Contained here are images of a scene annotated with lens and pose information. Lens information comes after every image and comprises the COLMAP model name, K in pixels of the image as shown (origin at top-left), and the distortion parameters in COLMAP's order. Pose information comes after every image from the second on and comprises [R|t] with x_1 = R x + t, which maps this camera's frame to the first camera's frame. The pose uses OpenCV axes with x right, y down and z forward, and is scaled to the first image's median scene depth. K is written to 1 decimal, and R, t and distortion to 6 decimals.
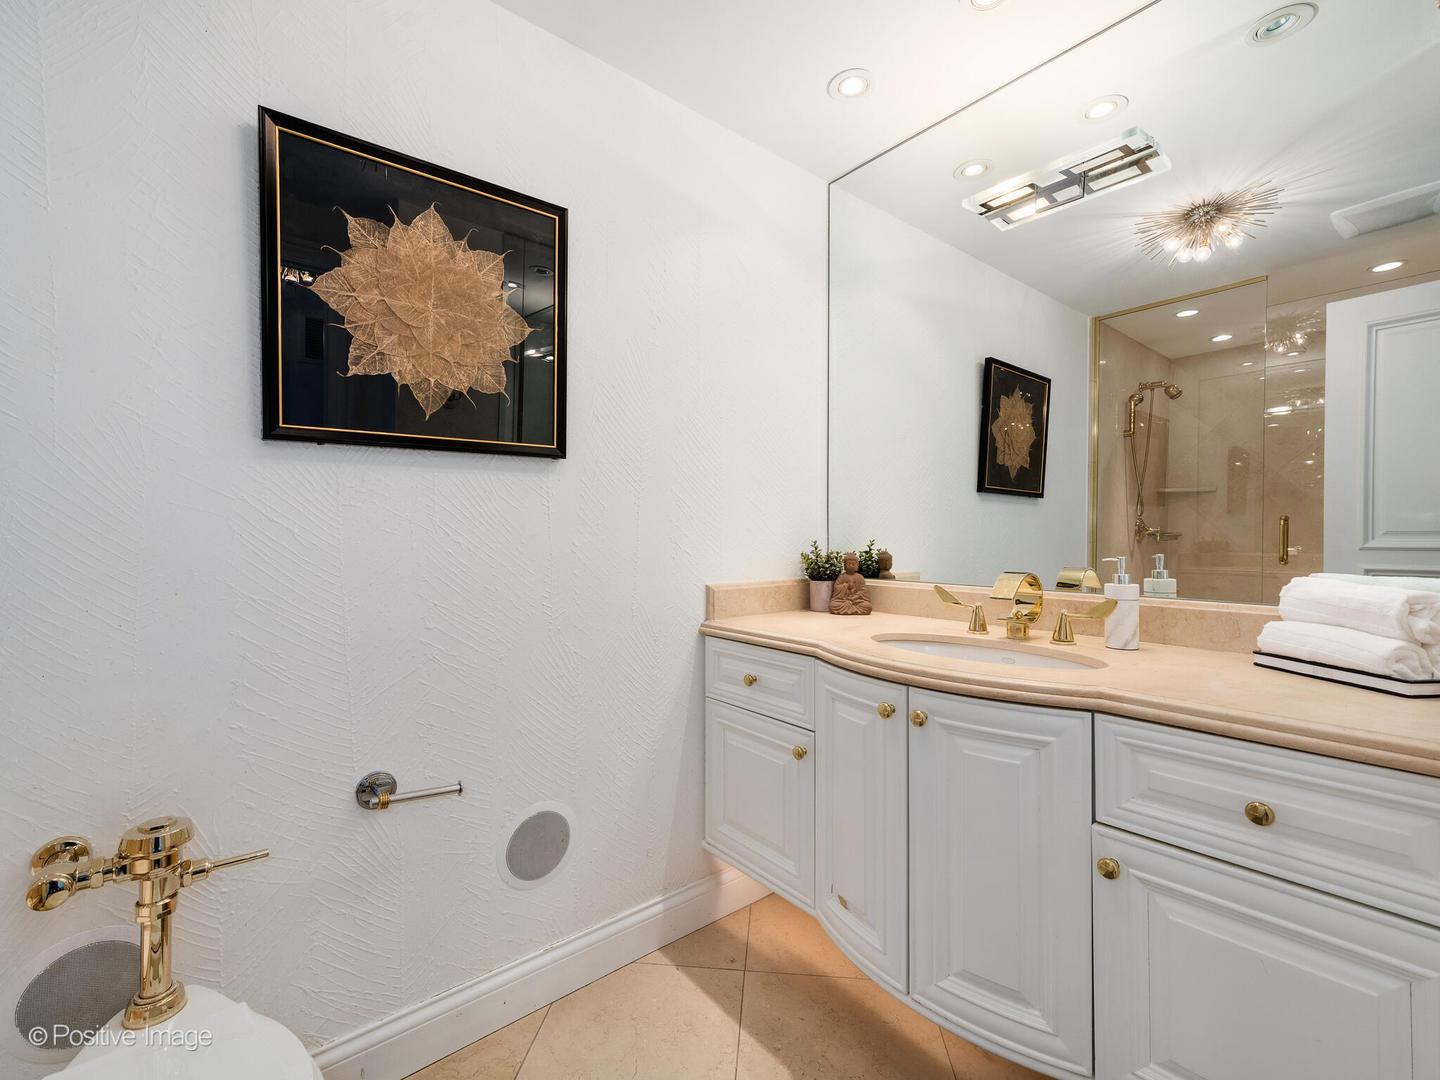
lens RADIAL K [[637.4, 0, 717.4], [0, 637.4, 545.4], [0, 0, 1]] dist [0.000778, -0.000065]
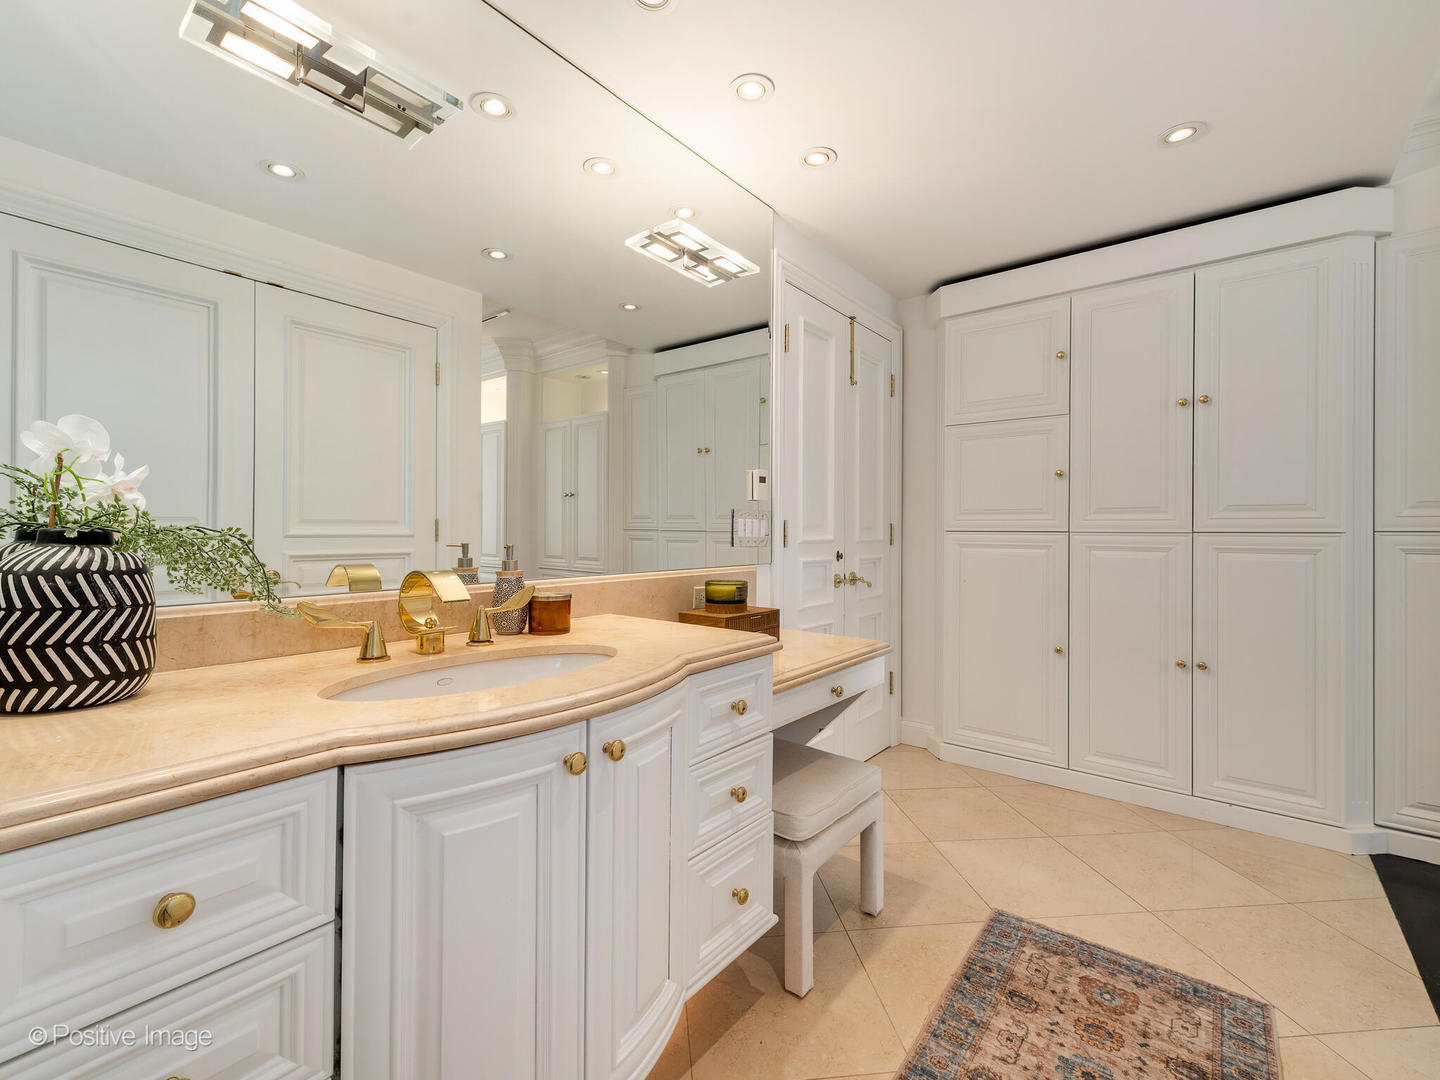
lens RADIAL K [[637.4, 0, 717.4], [0, 637.4, 545.4], [0, 0, 1]] dist [0.000778, -0.000065]
pose [[-0.199342, 0.001299, 0.979929, -0.349857], [0.014559, 0.999893, 0.001636, 0.018041], [-0.979822, 0.014593, -0.199339, 0.782628]]
